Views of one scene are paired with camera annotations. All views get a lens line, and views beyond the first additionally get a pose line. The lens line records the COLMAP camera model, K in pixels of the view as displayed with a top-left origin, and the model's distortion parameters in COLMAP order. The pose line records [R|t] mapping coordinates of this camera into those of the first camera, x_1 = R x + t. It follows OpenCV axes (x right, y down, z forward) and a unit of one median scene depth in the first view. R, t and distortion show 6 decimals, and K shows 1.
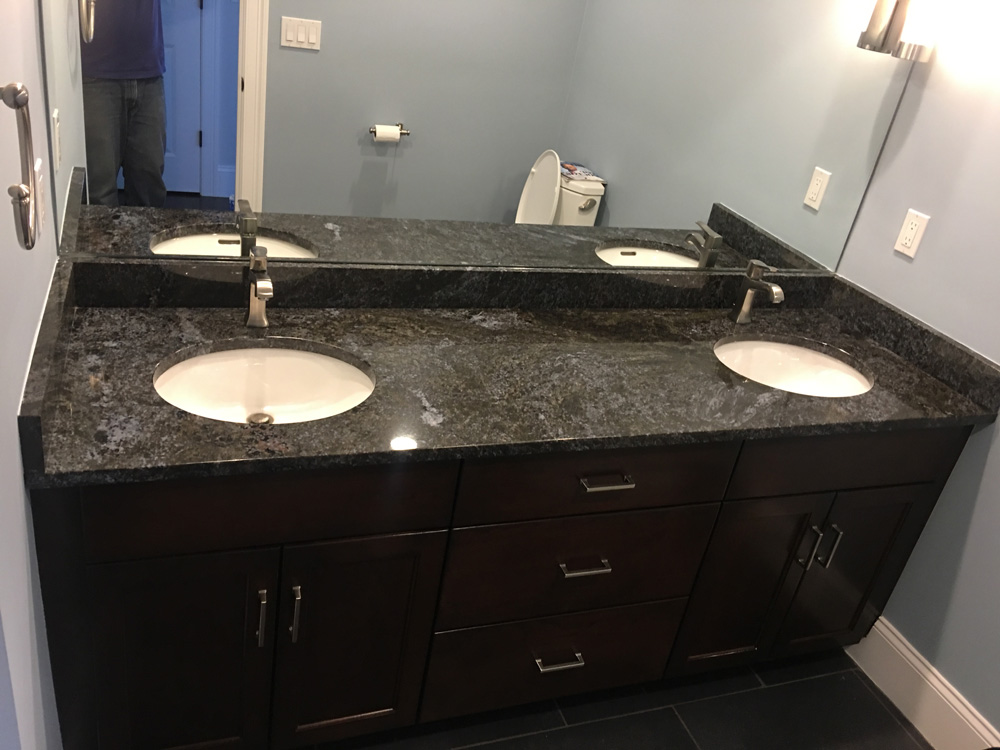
lens RADIAL K [[840.1, 0, 496.6], [0, 840.1, 352.0], [0, 0, 1]] dist [0.093169, -0.145472]
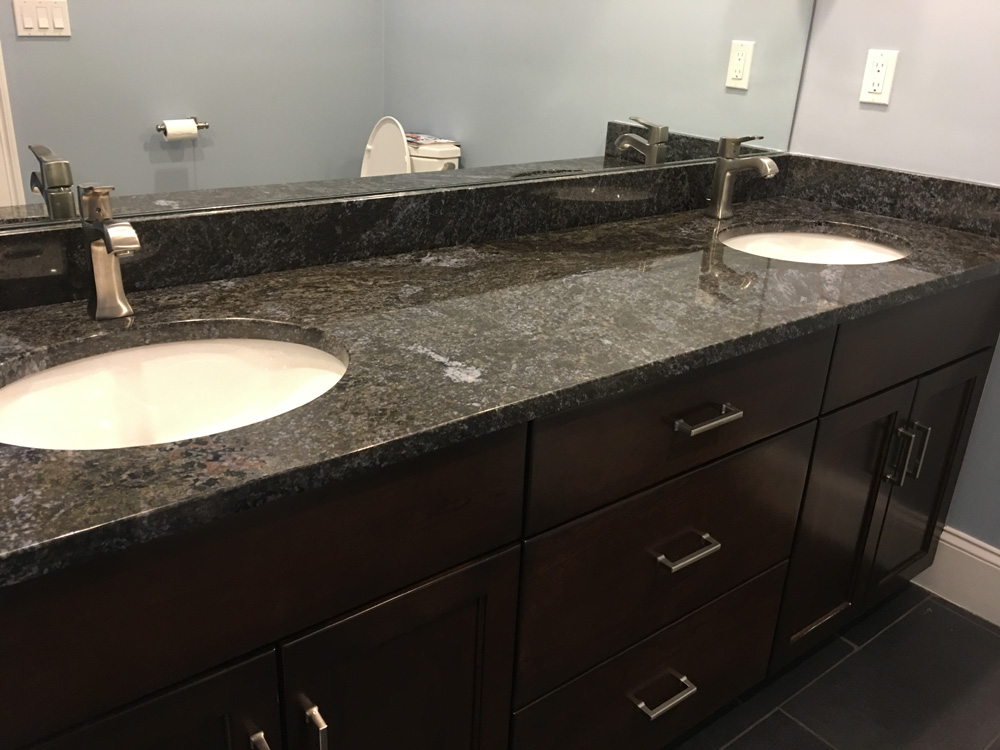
lens RADIAL K [[840.1, 0, 496.6], [0, 840.1, 352.0], [0, 0, 1]] dist [0.093169, -0.145472]
pose [[0.945485, -0.222300, 0.237995, -0.158459], [0.234650, 0.971771, -0.024511, 0.067611], [-0.225828, 0.079020, 0.970957, 0.311533]]
